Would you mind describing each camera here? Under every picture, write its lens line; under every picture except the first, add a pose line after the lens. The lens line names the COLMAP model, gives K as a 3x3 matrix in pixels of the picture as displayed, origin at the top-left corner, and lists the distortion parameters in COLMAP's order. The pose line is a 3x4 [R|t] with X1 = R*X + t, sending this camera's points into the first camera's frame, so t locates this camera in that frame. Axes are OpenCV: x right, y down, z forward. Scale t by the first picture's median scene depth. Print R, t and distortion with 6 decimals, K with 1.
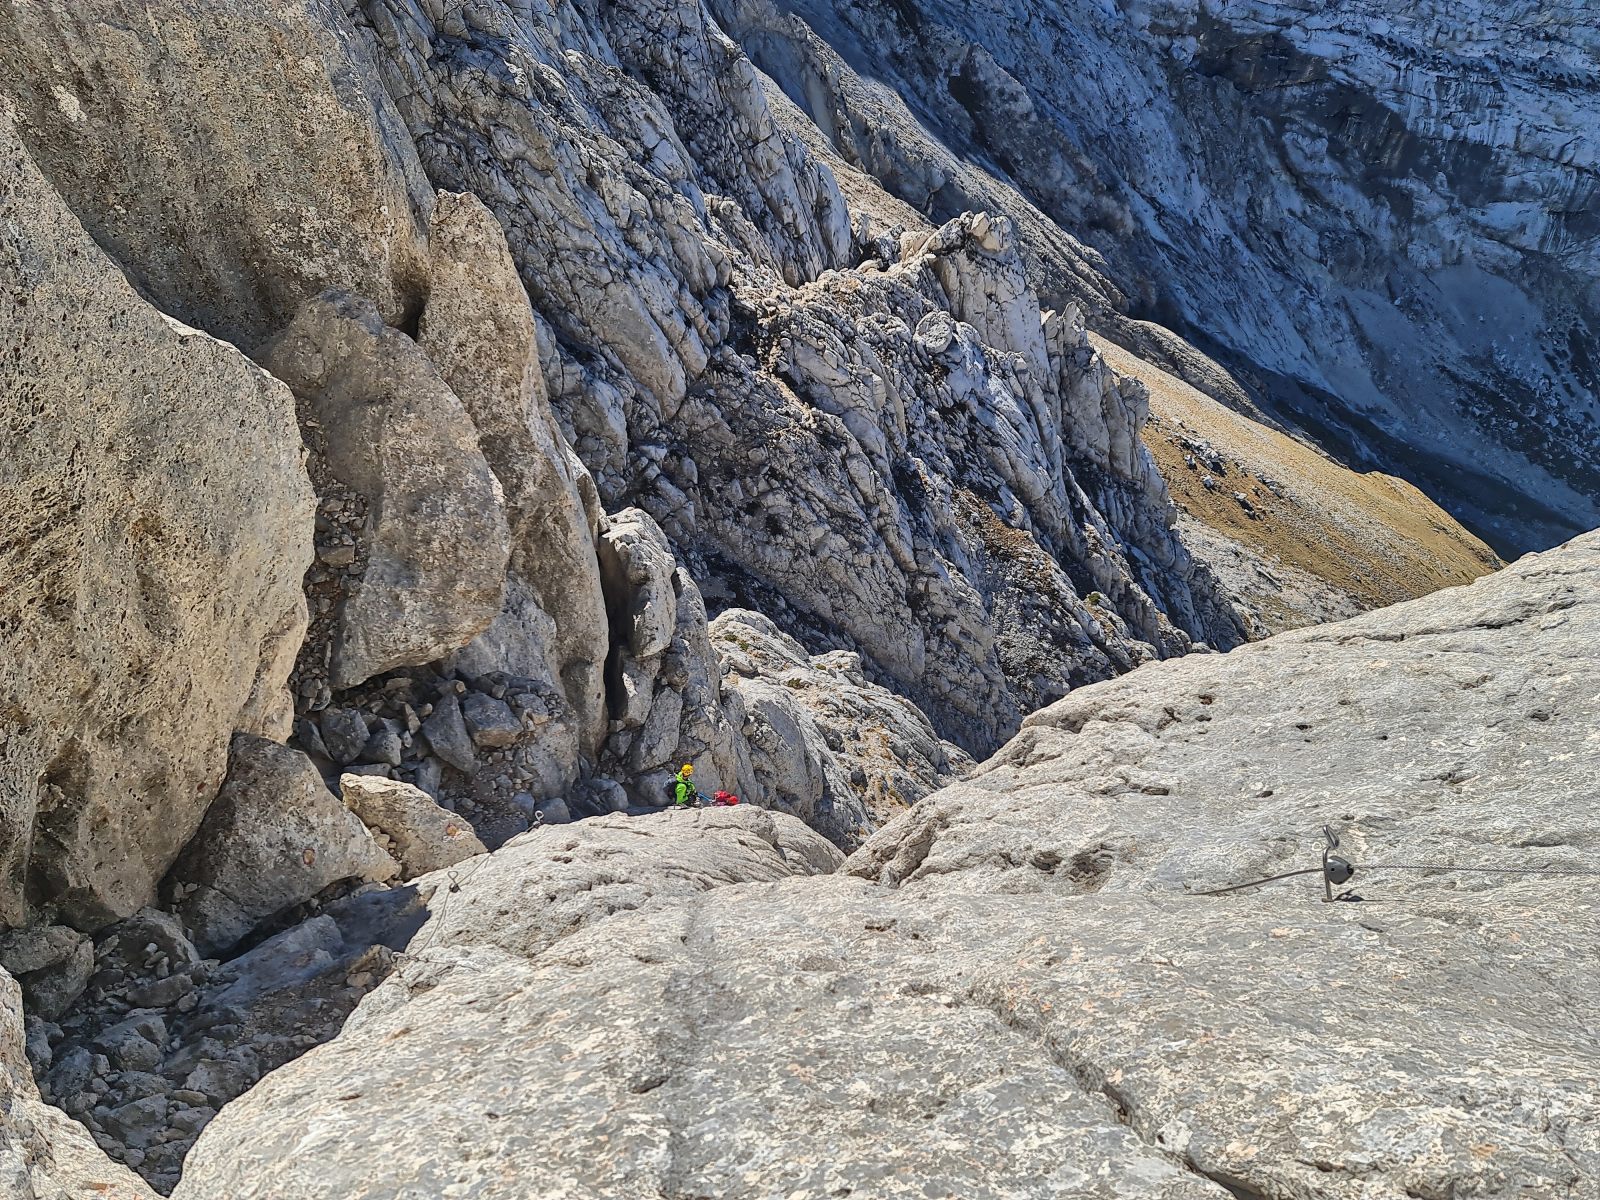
lens RADIAL K [[1141.2, 0, 795.2], [0, 1141.2, 598.5], [0, 0, 1]] dist [0.085896, -0.070837]
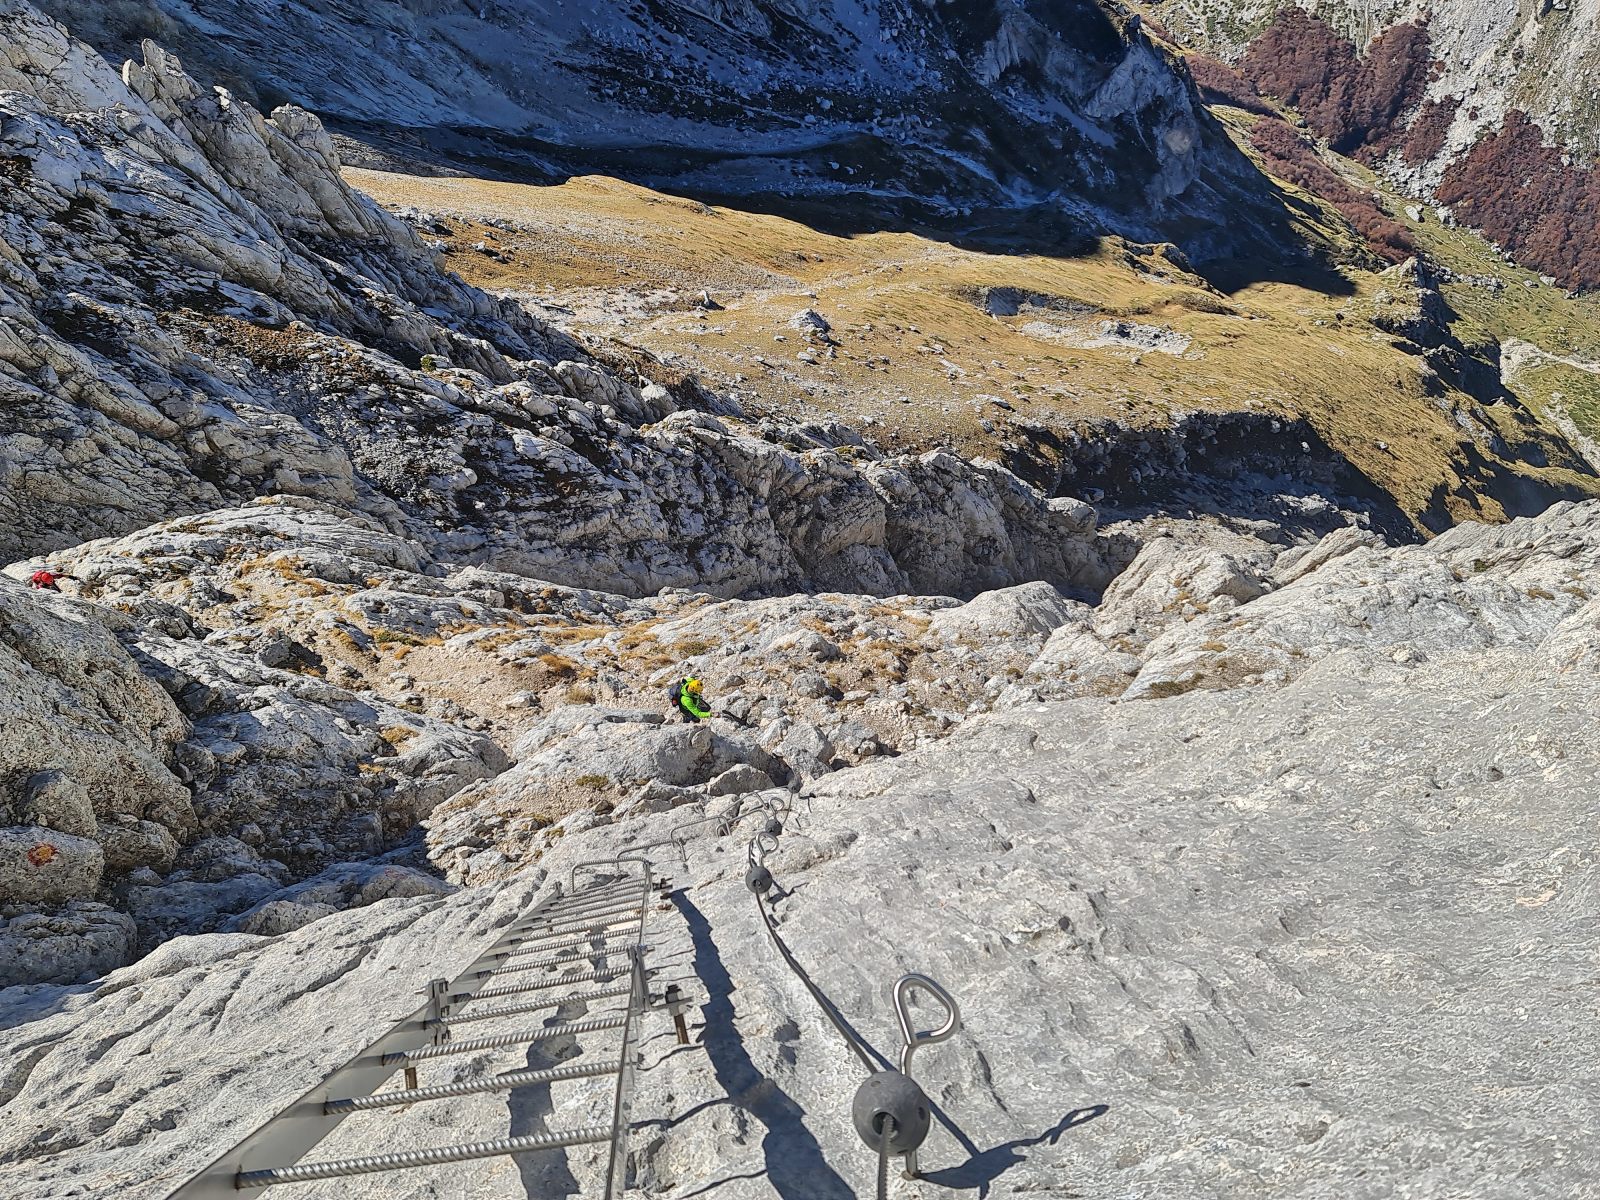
lens RADIAL K [[1141.2, 0, 797.3], [0, 1141.2, 594.5], [0, 0, 1]] dist [0.085896, -0.070837]
pose [[0.693214, -0.574600, 0.435074, 0.006663], [0.509512, 0.817649, 0.268046, 0.047192], [-0.509756, 0.035862, 0.859571, 0.221835]]
